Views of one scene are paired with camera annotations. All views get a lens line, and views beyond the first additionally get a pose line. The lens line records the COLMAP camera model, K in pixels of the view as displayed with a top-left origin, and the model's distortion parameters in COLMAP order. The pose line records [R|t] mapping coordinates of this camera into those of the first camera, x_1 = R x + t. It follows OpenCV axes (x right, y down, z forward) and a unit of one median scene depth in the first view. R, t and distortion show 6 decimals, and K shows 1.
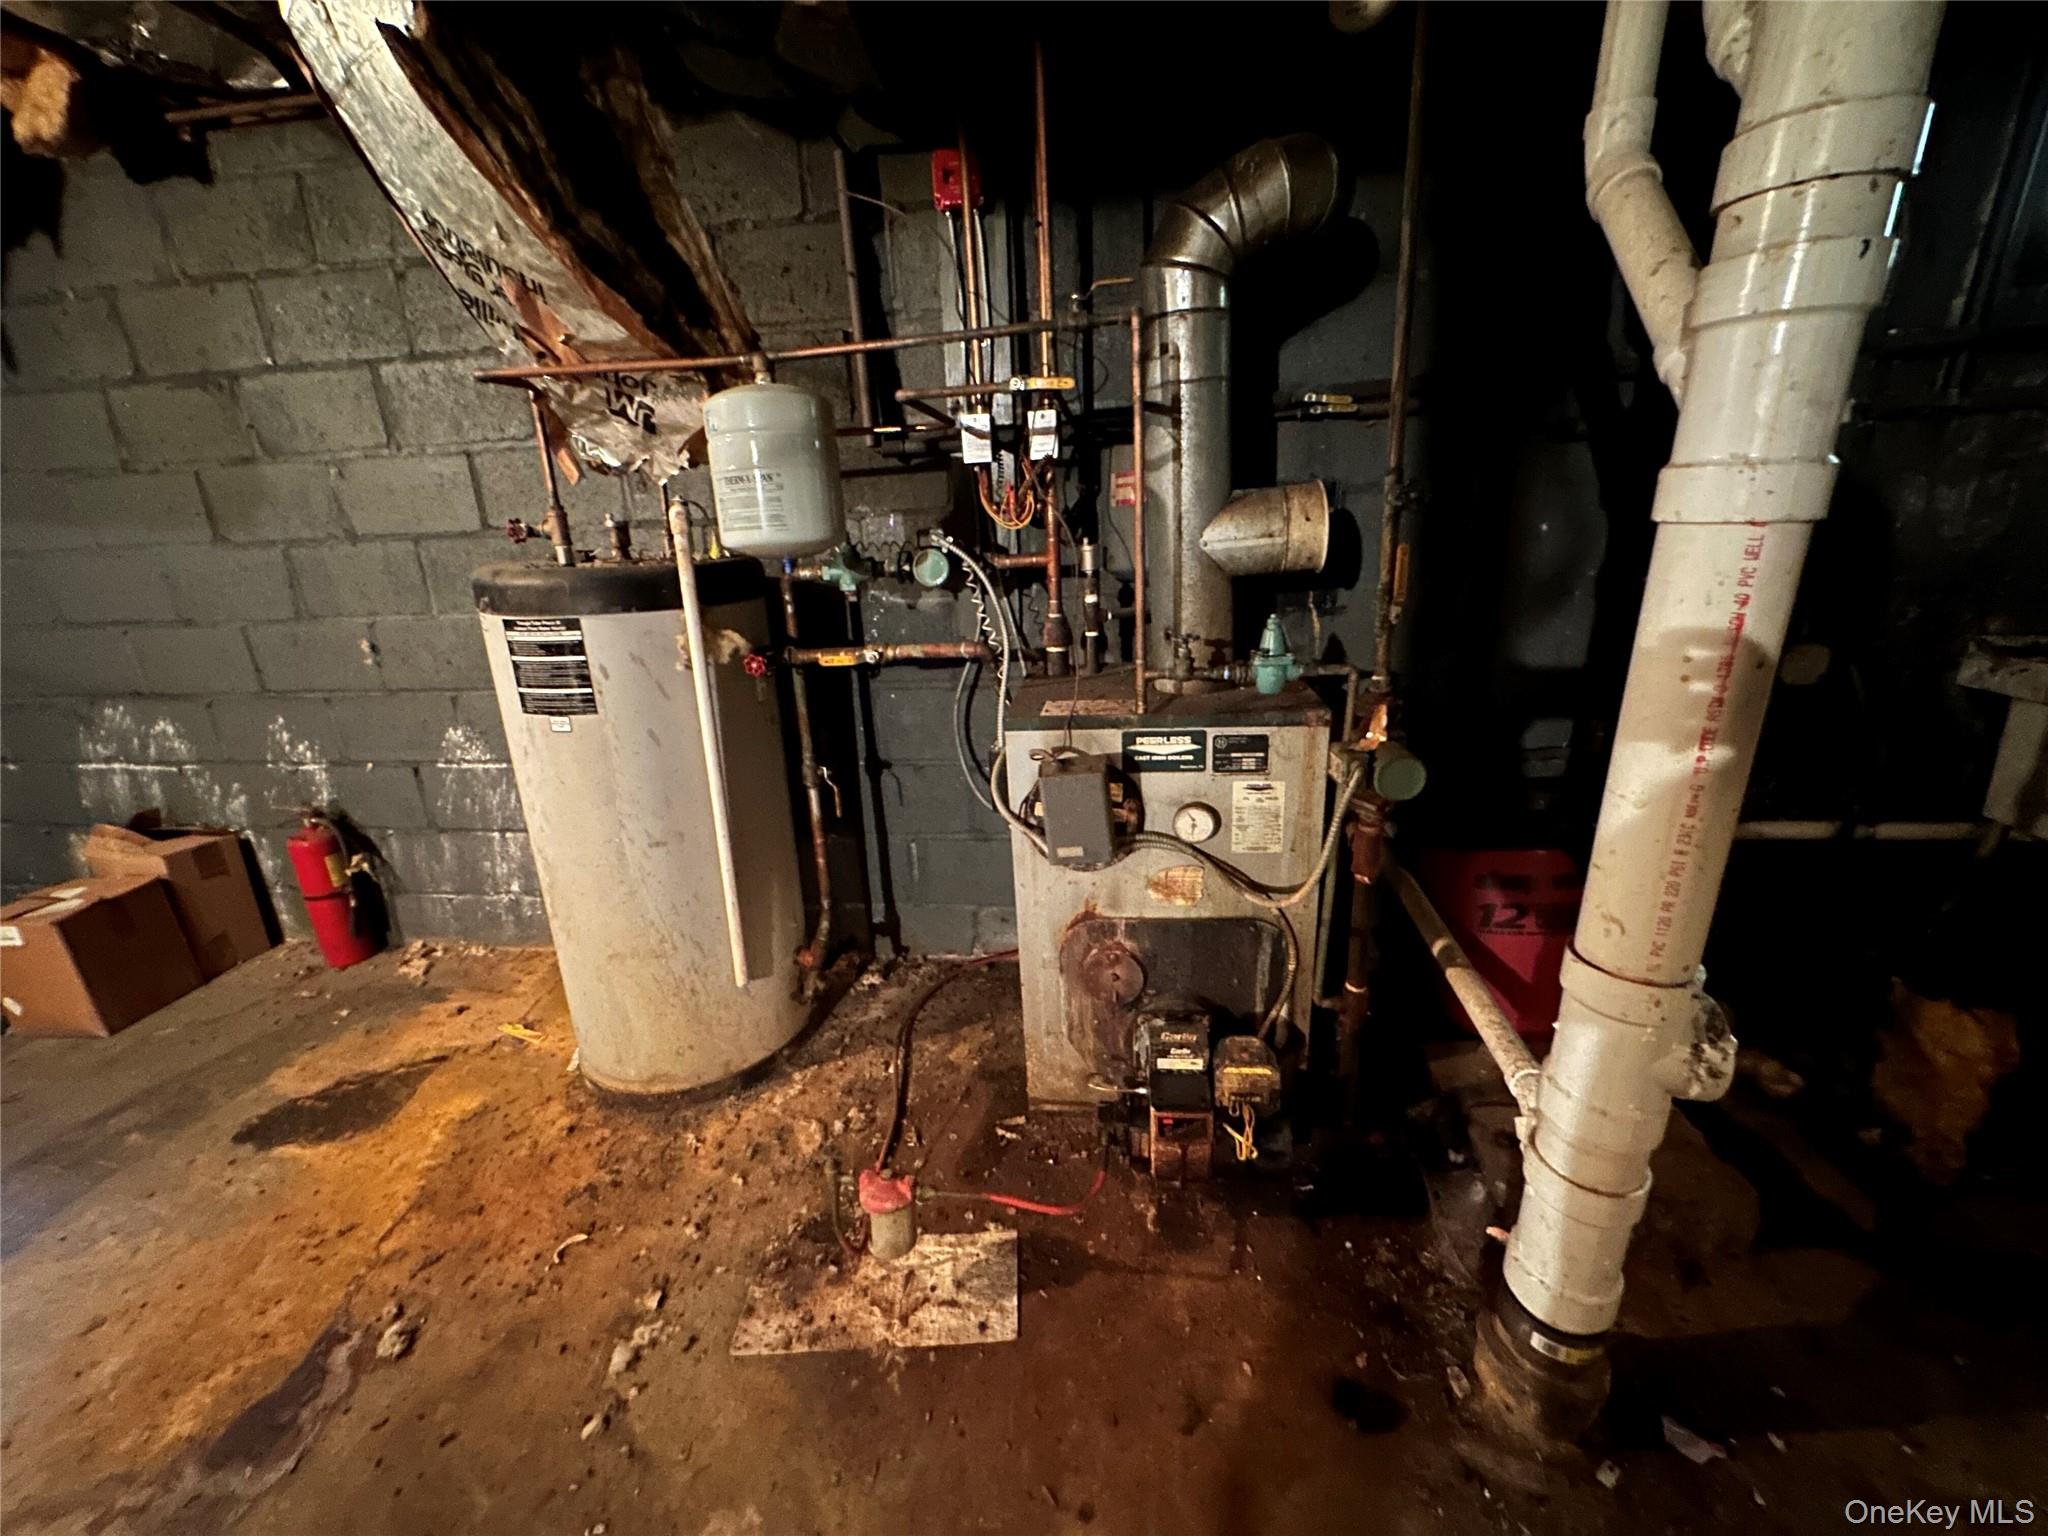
lens RADIAL K [[816.9, 0, 1024.0], [0, 816.9, 768.0], [0, 0, 1]] dist [-0.003268, -0.000229]
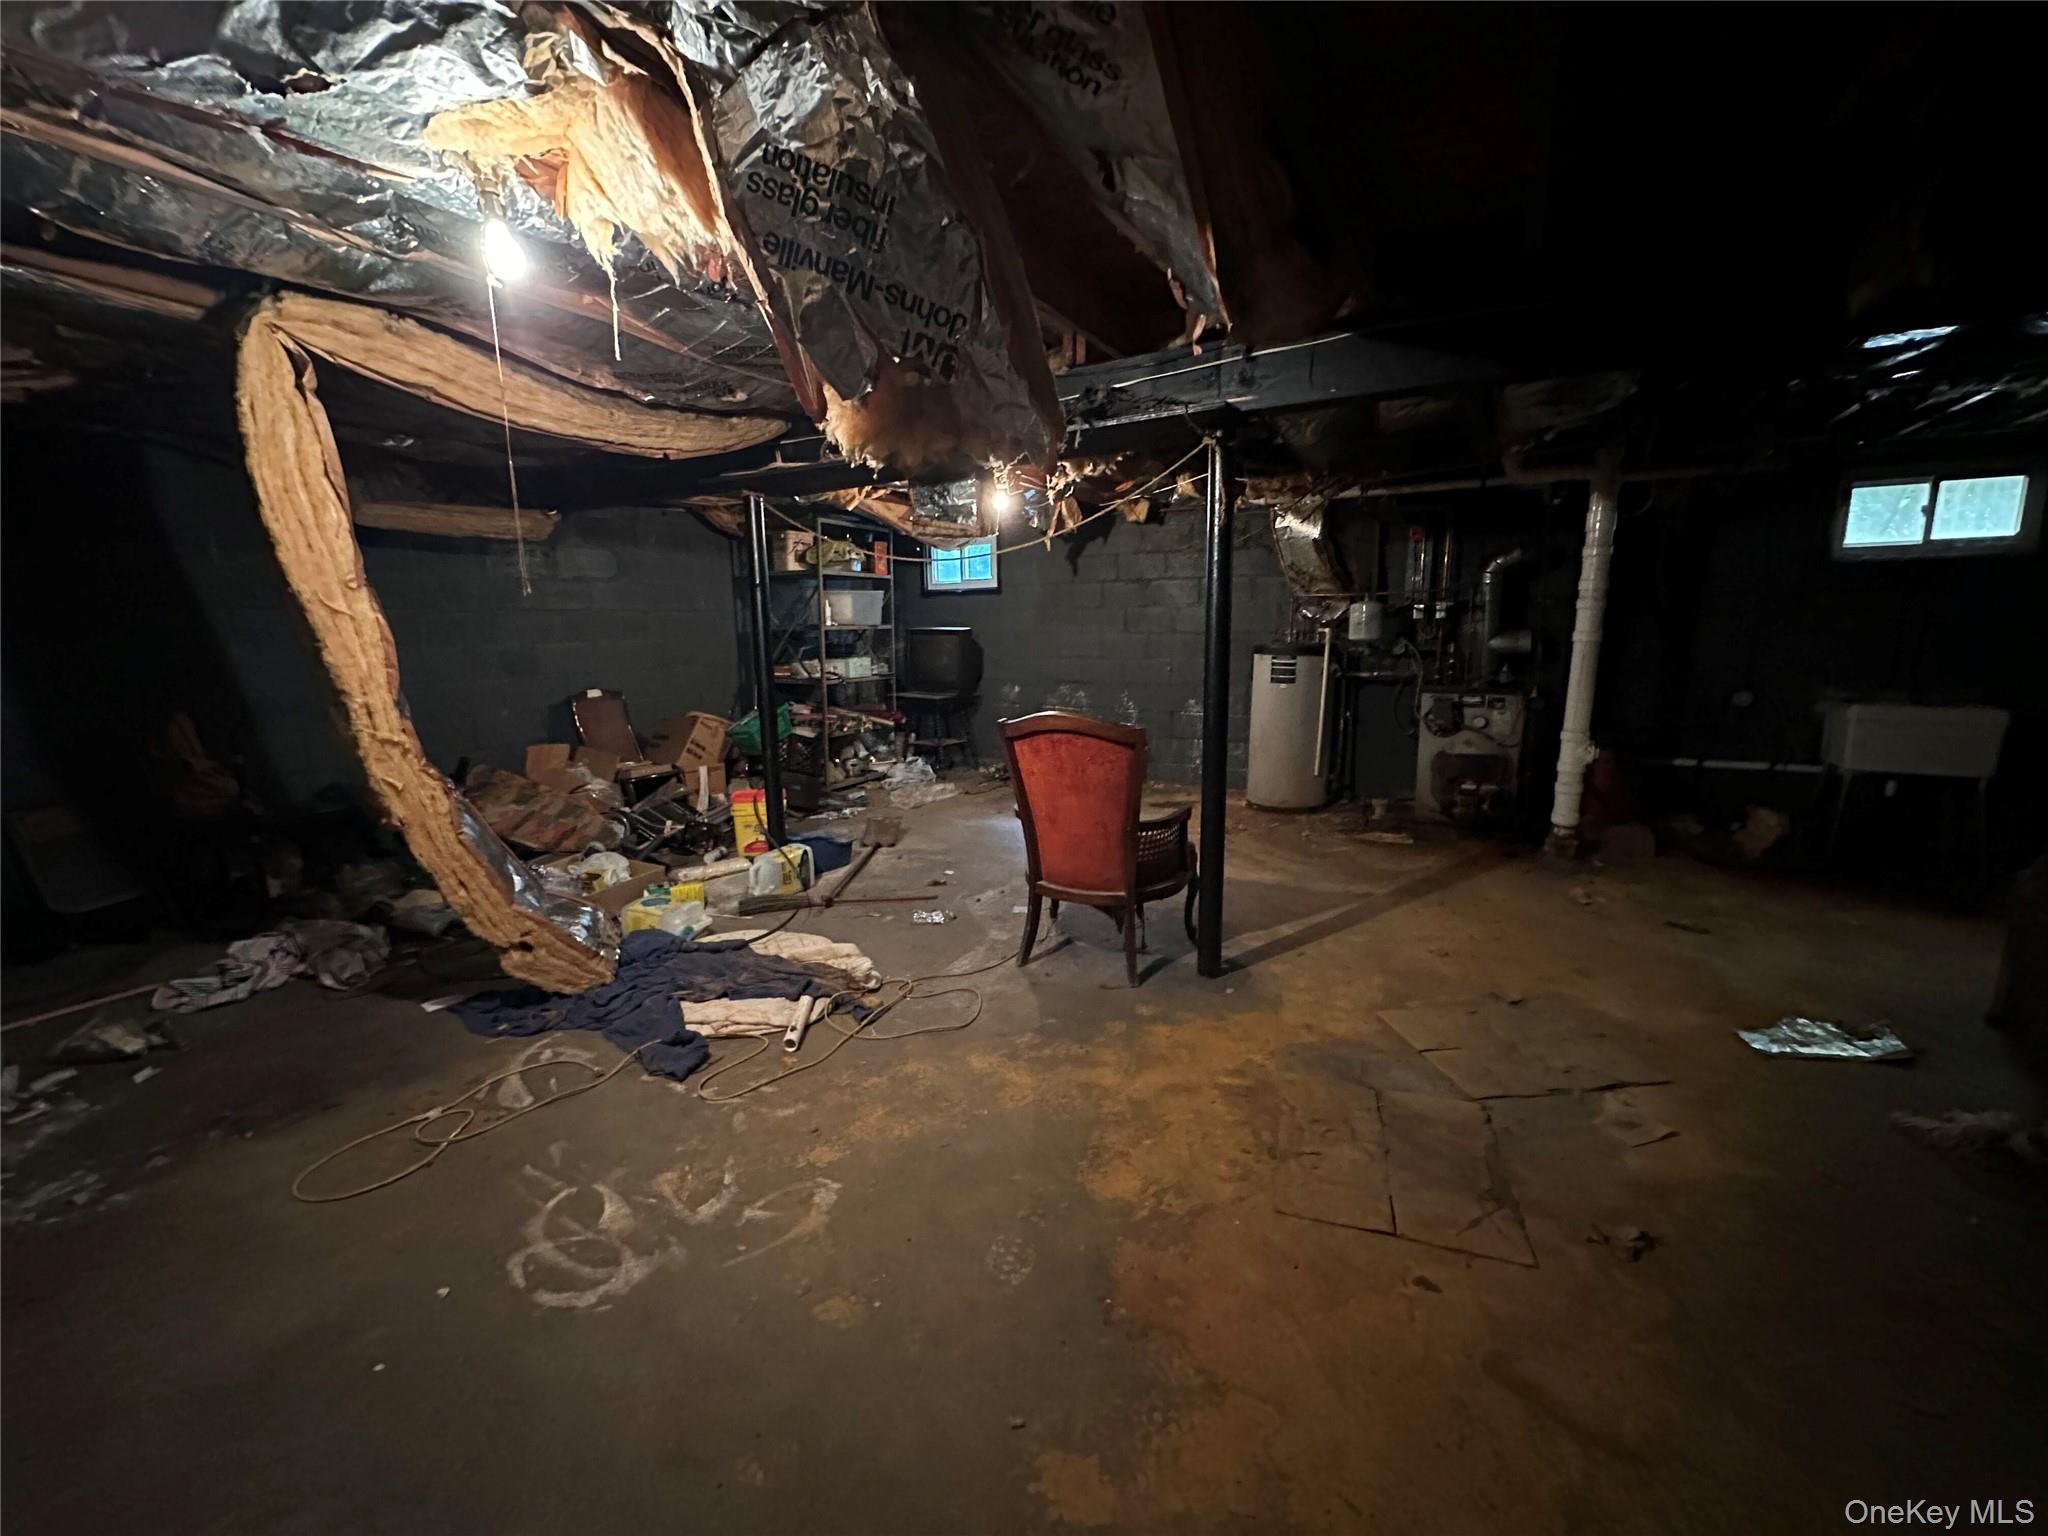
lens RADIAL K [[816.9, 0, 1024.0], [0, 816.9, 768.0], [0, 0, 1]] dist [-0.003268, -0.000229]
pose [[0.924197, 0.099763, -0.368655, -0.278269], [-0.144752, 0.984761, -0.096397, 0.858344], [0.353420, 0.142454, 0.924554, -2.815603]]
